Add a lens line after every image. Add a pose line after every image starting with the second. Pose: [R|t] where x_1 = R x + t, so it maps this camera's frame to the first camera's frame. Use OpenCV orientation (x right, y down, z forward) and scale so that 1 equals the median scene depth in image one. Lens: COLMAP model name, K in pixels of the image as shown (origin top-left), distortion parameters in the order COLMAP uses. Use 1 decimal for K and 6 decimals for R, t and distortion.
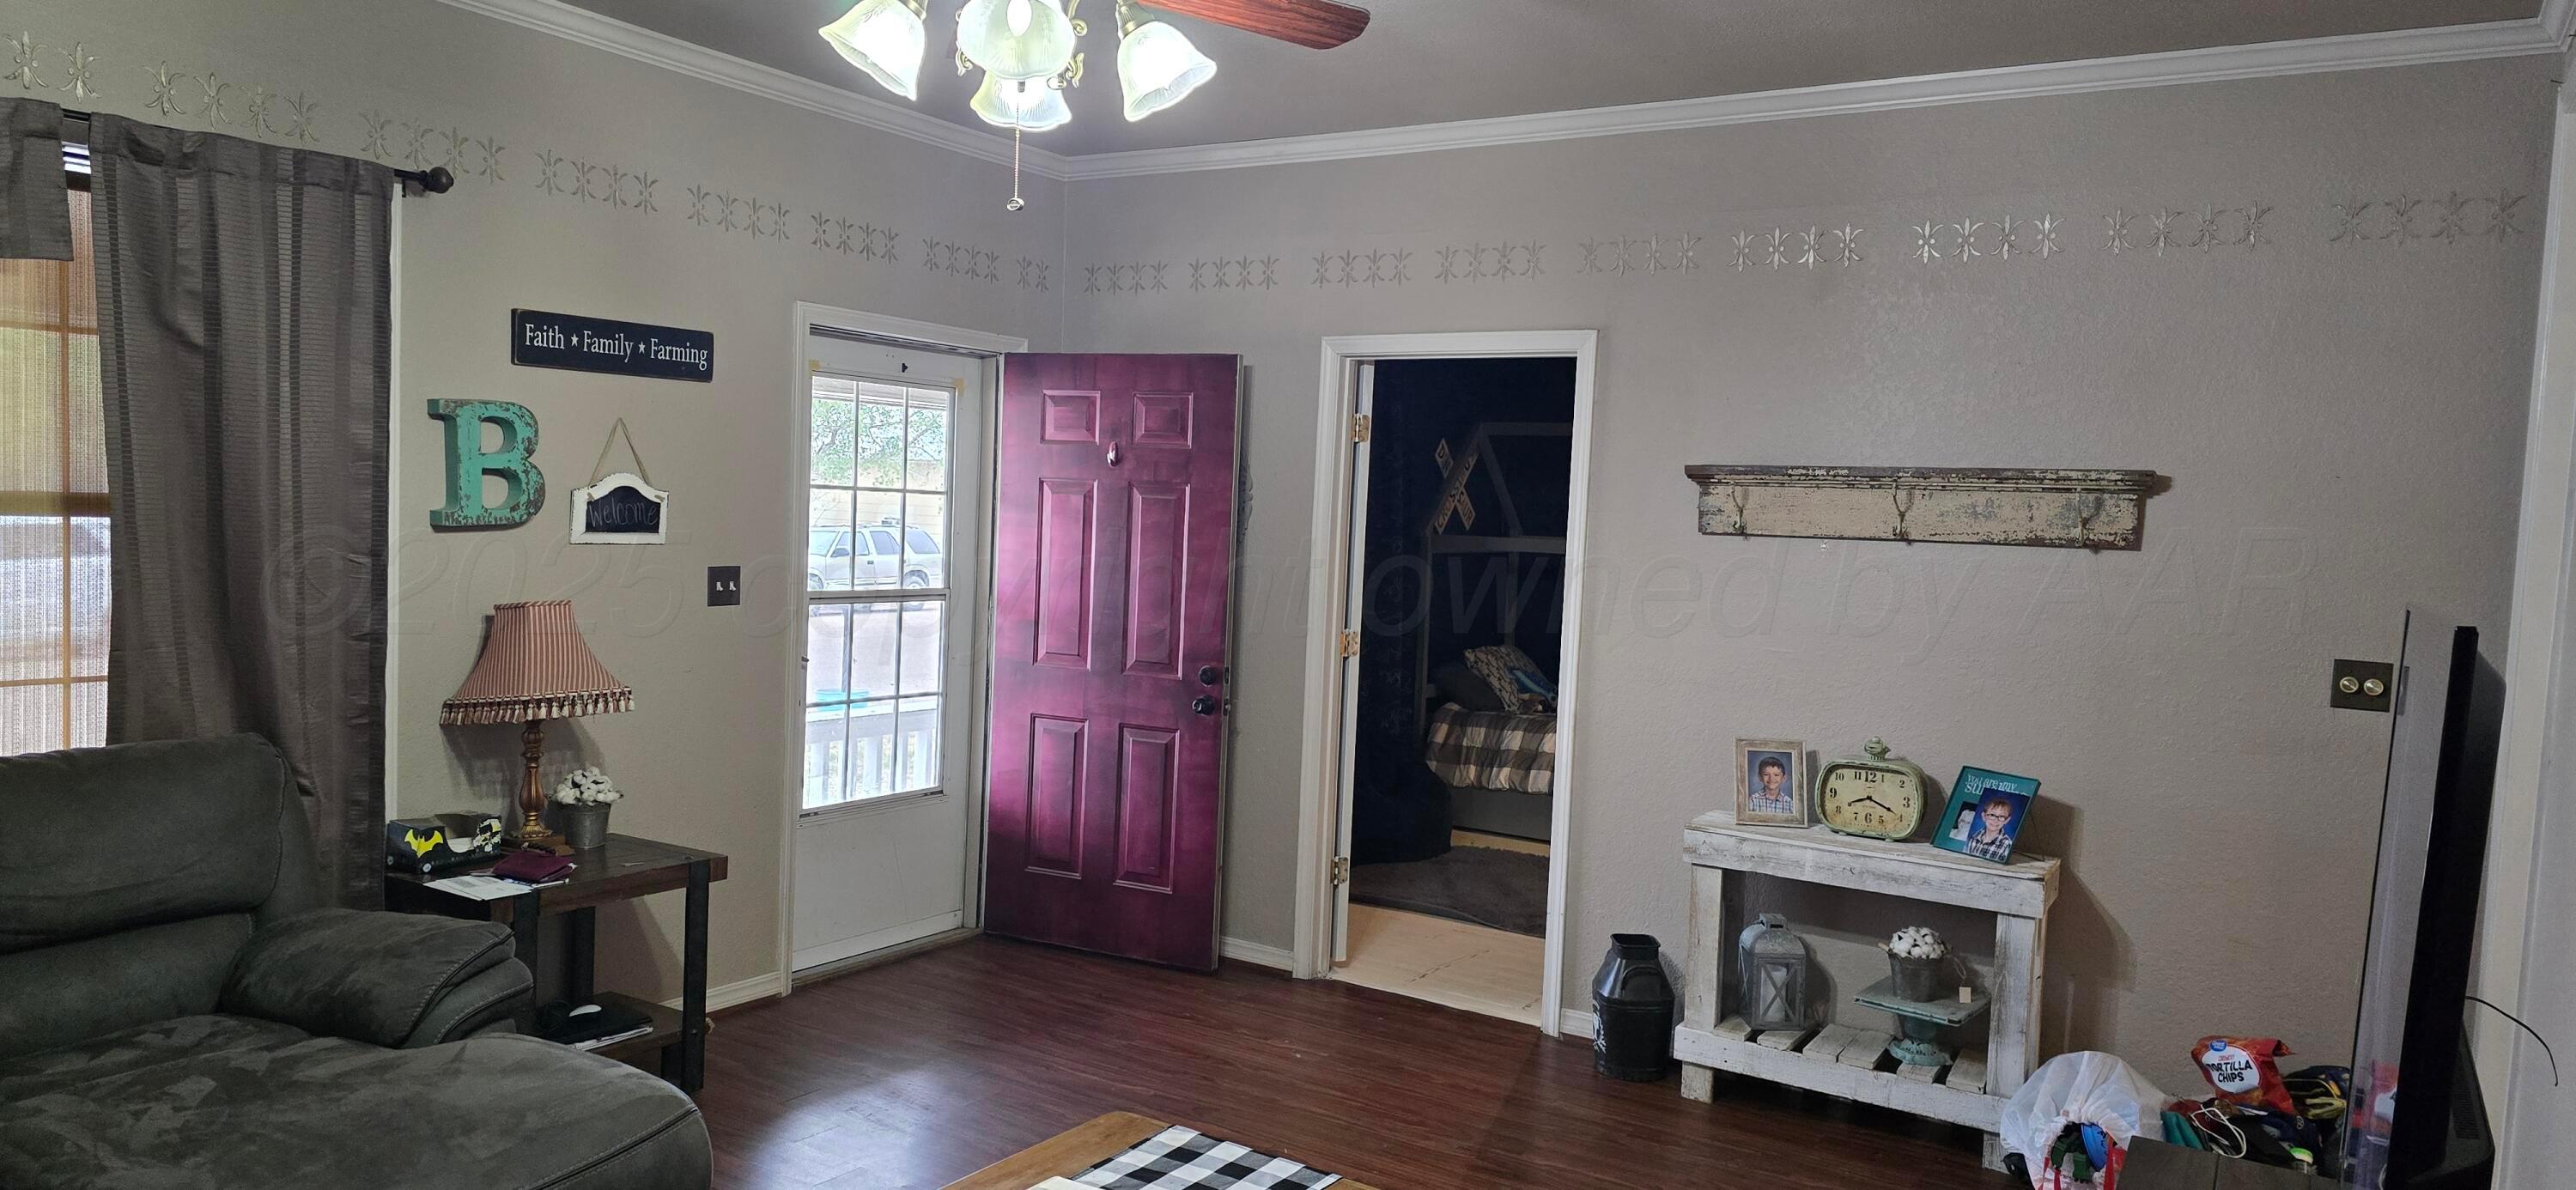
lens RADIAL K [[1645.2, 0, 1291.0], [0, 1645.2, 621.4], [0, 0, 1]] dist [-0.002814, -0.003043]
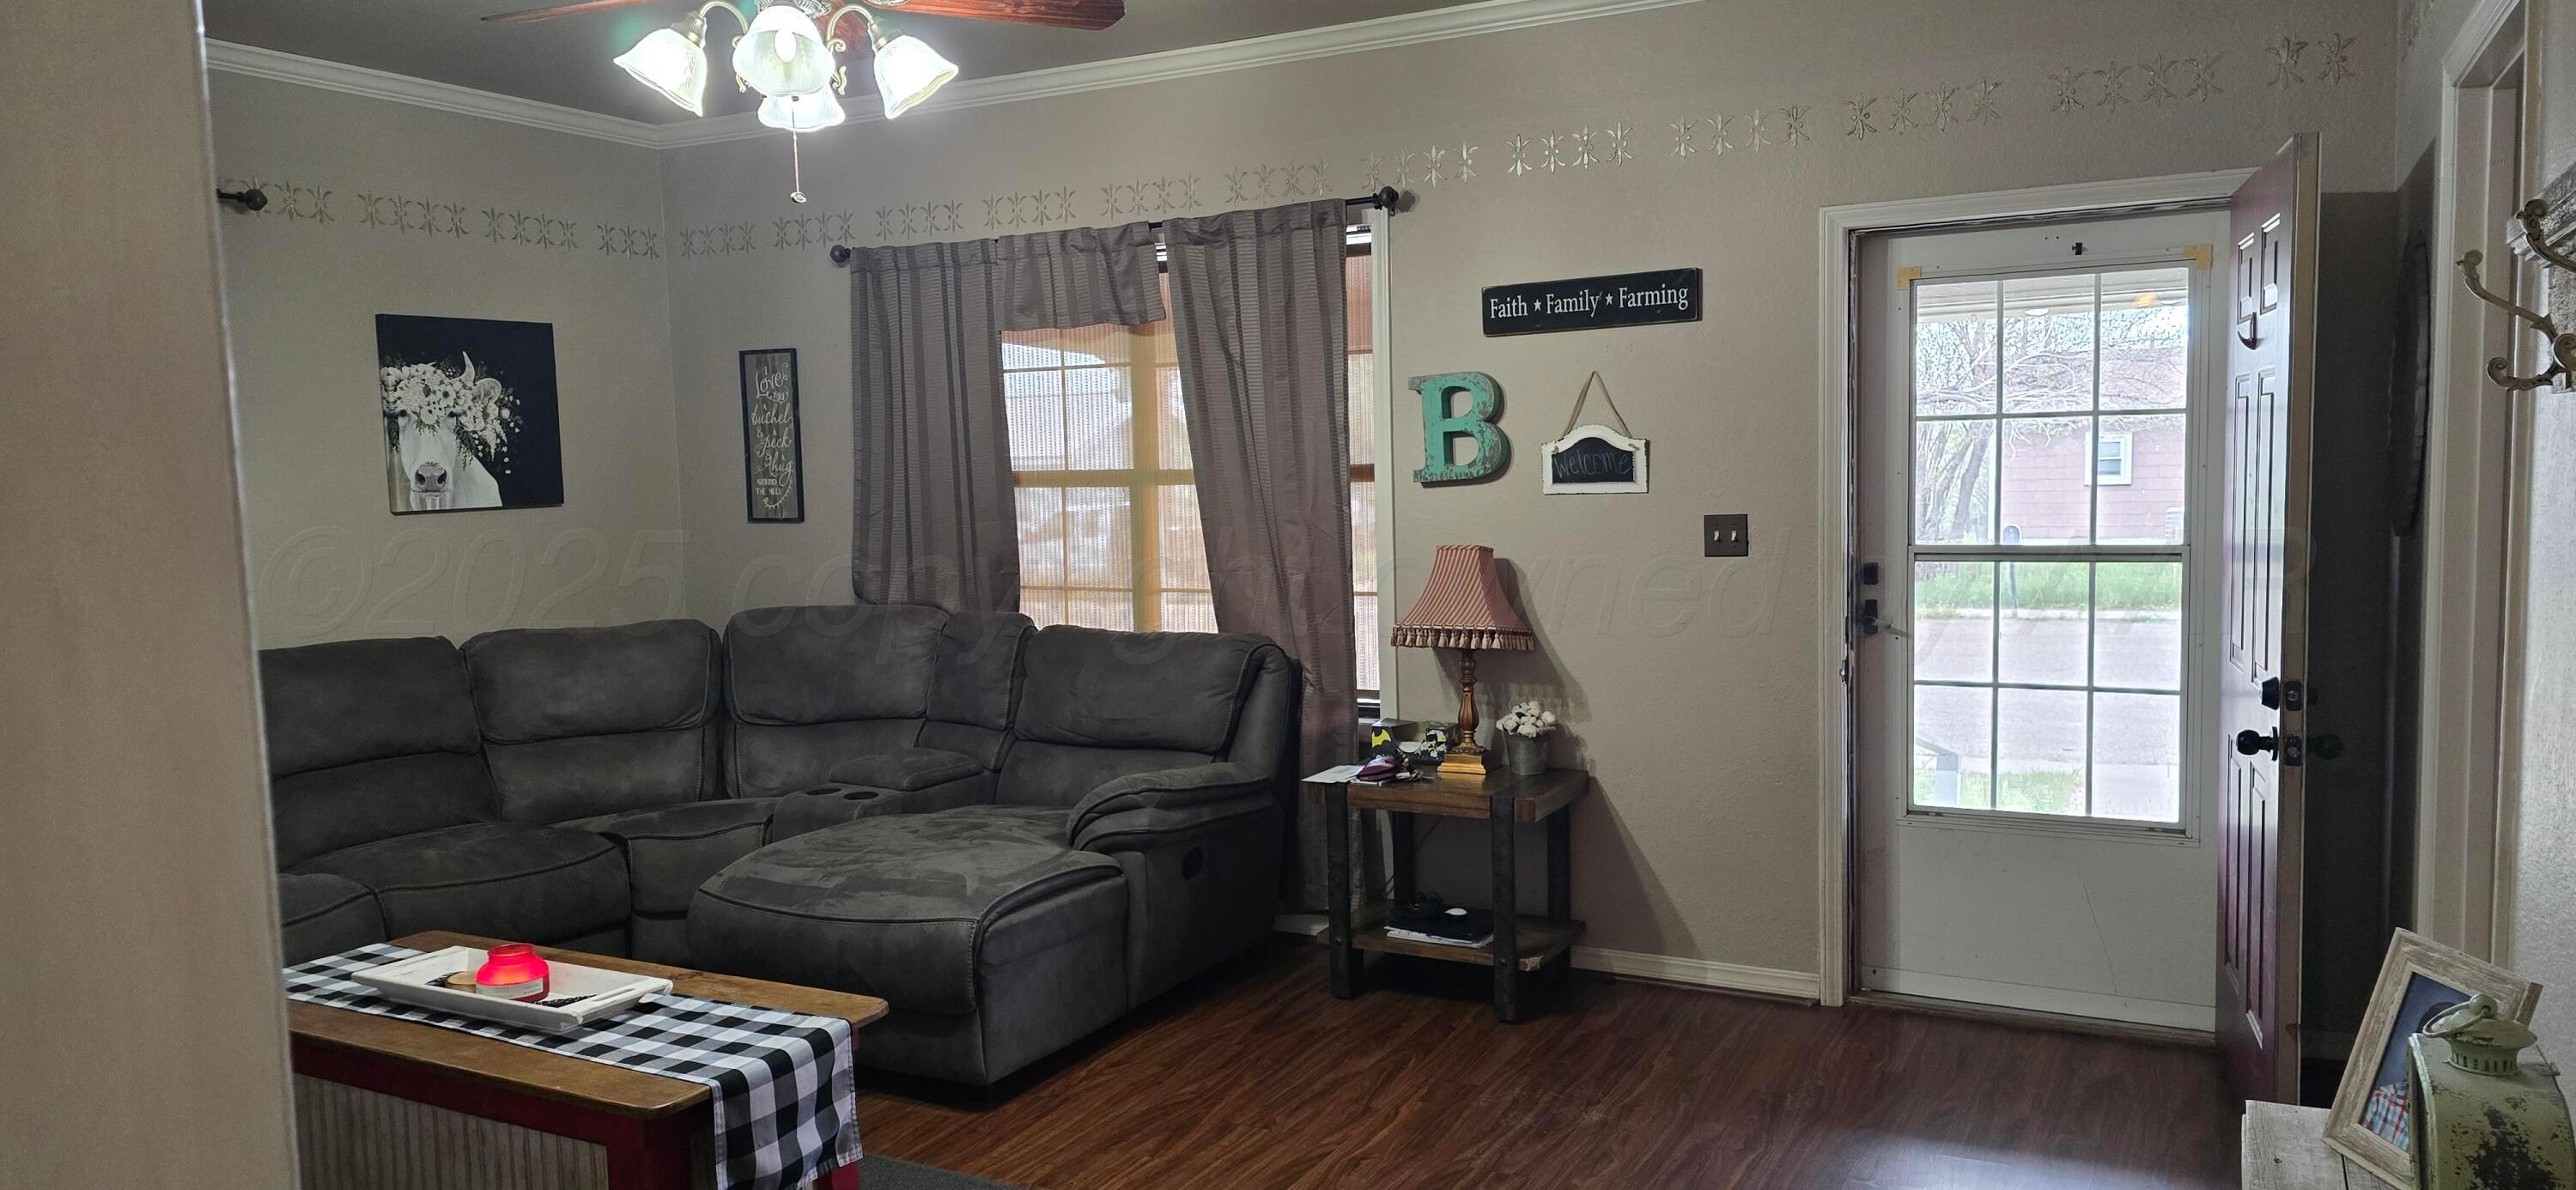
lens RADIAL K [[1730.0, 0, 1296.5], [0, 1730.0, 591.1], [0, 0, 1]] dist [0.069243, -0.061294]
pose [[0.076425, 0.042018, -0.996190, 0.690388], [-0.034623, 0.998621, 0.039464, -0.022796], [0.996474, 0.031475, 0.077775, 0.753325]]
